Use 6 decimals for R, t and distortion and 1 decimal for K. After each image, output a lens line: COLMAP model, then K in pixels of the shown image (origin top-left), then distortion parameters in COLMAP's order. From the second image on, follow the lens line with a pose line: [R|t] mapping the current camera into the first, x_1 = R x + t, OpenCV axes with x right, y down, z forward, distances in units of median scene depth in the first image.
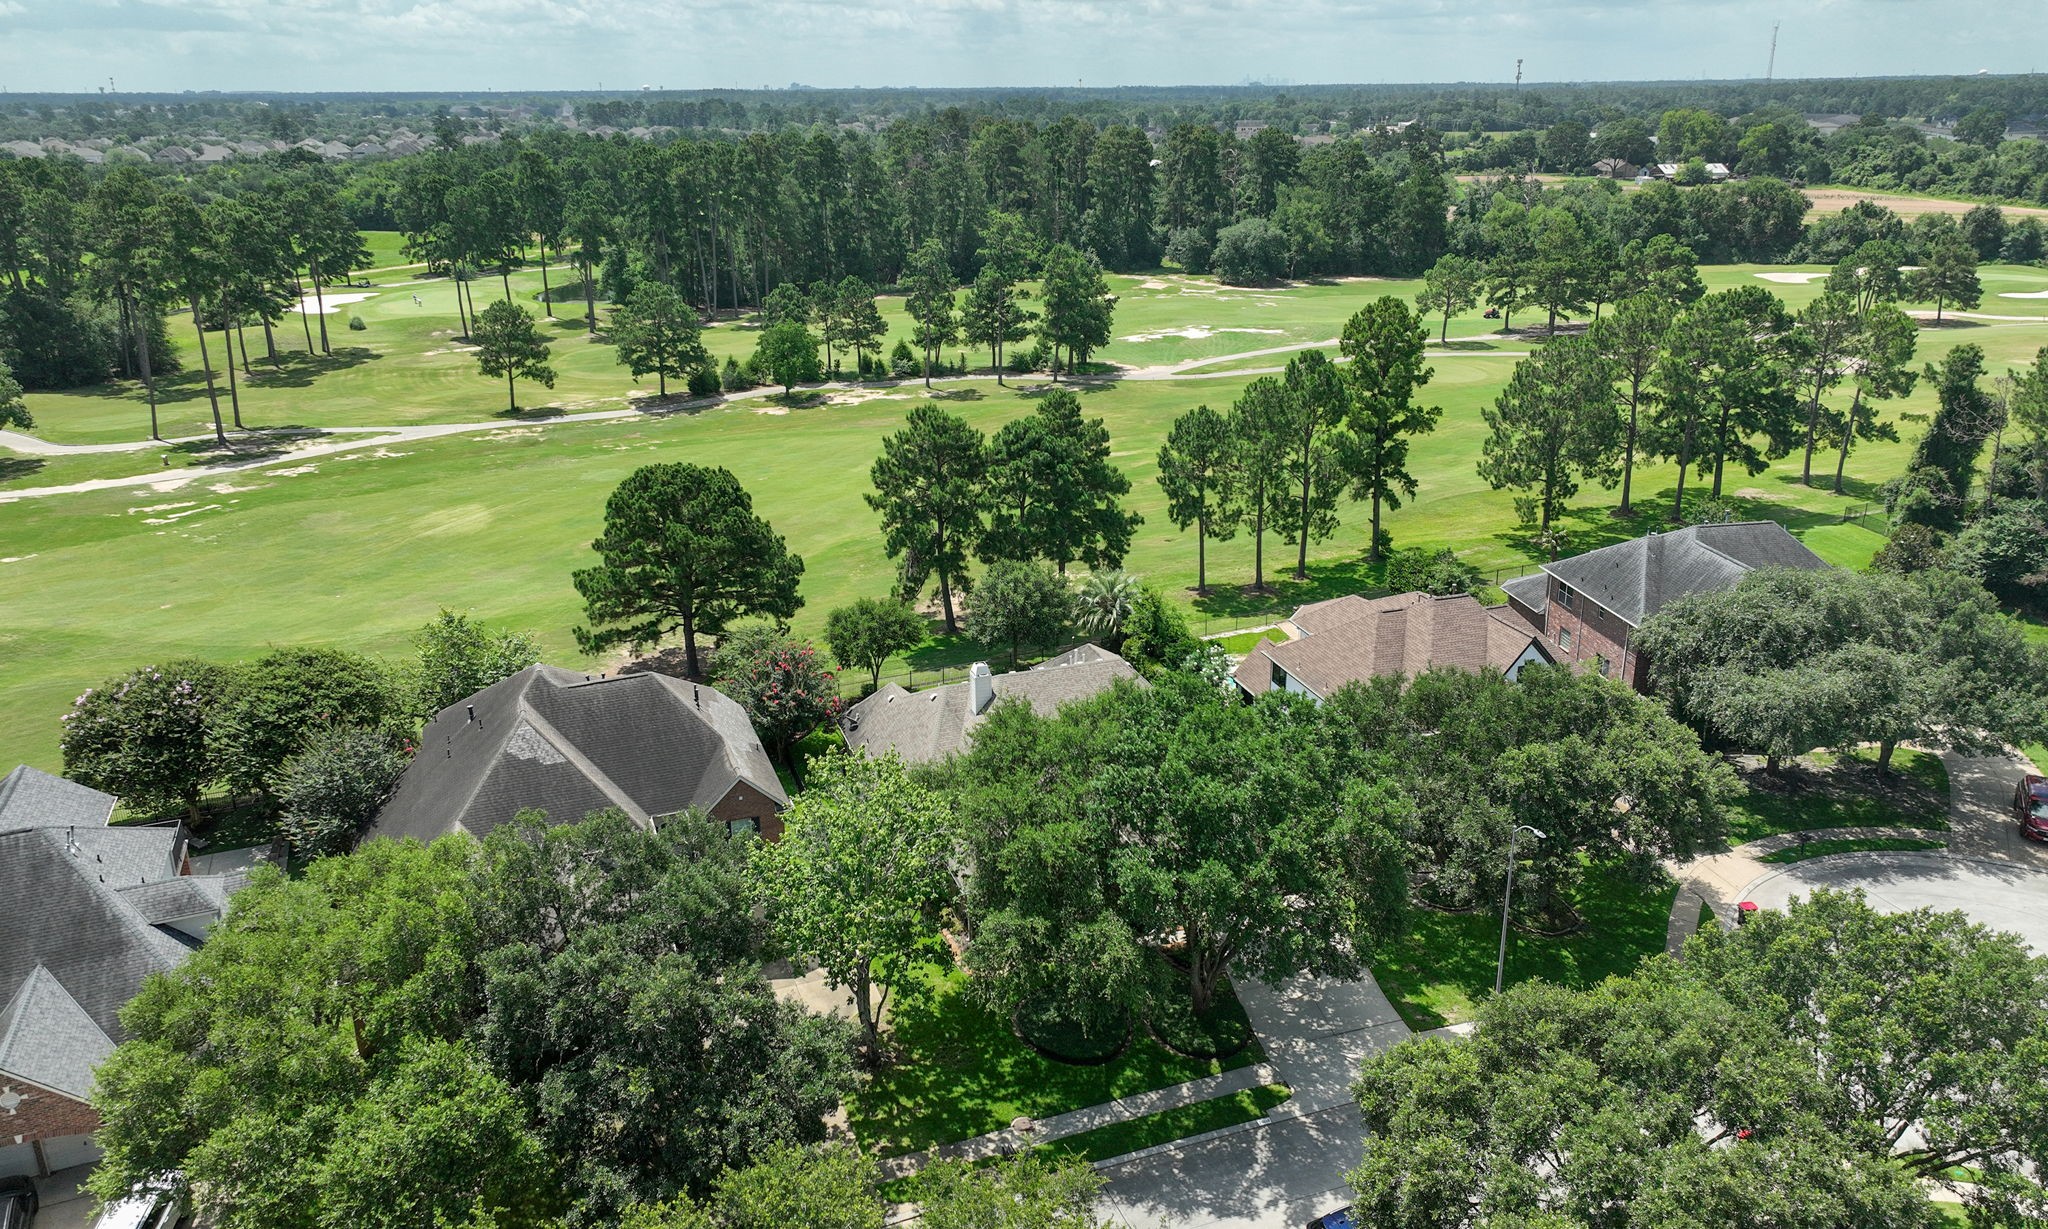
lens RADIAL K [[951.7, 0, 1024.0], [0, 951.7, 614.5], [0, 0, 1]] dist [-0.009886, 0.000456]
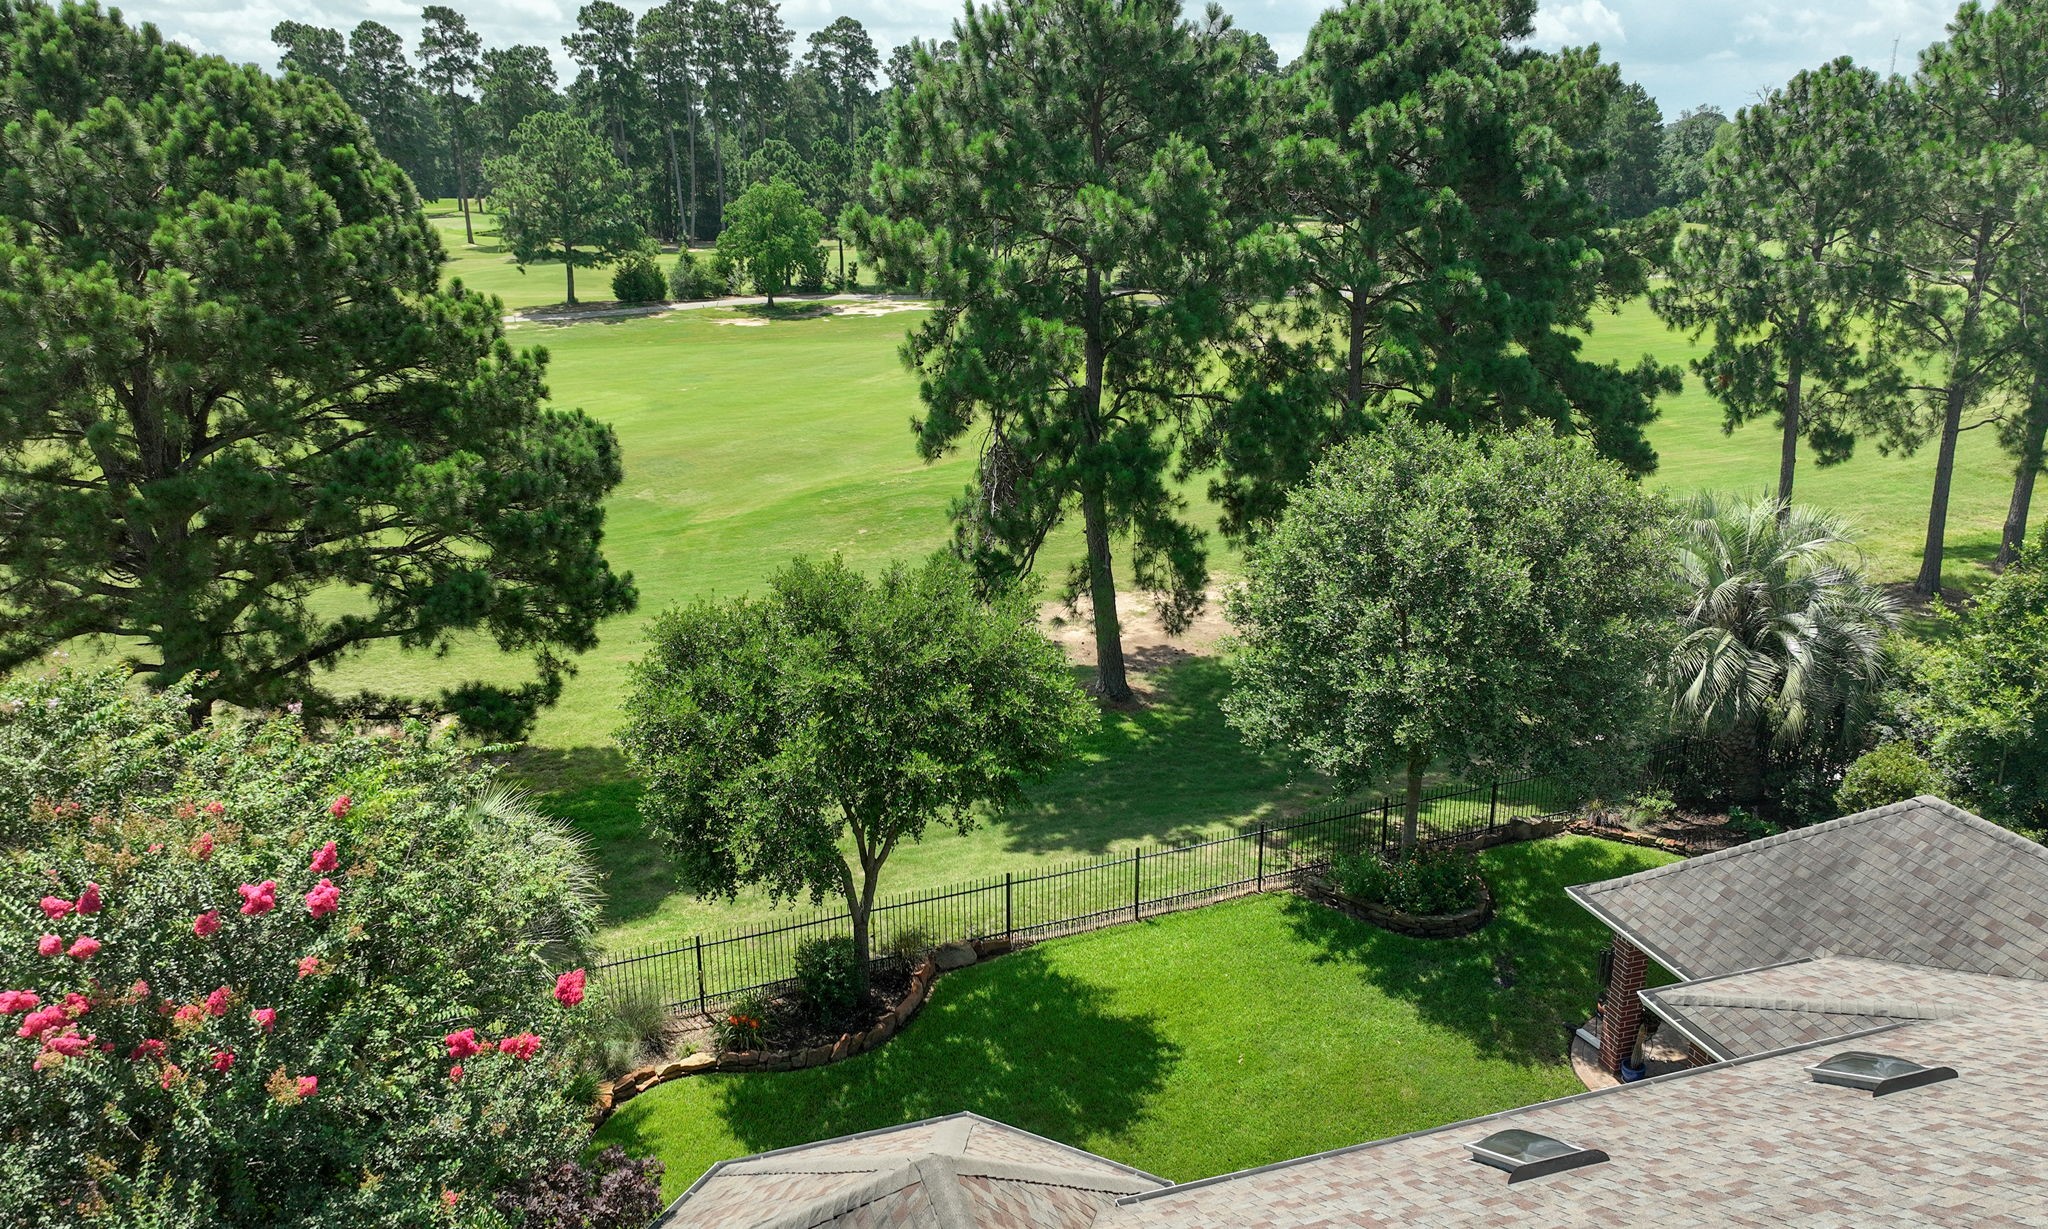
lens RADIAL K [[951.7, 0, 1024.0], [0, 951.7, 614.5], [0, 0, 1]] dist [-0.009886, 0.000456]
pose [[0.999172, 0.013534, -0.038379, -0.094874], [-0.015546, 0.998493, -0.052629, 0.005558], [0.037609, 0.053182, 0.997876, 0.671608]]
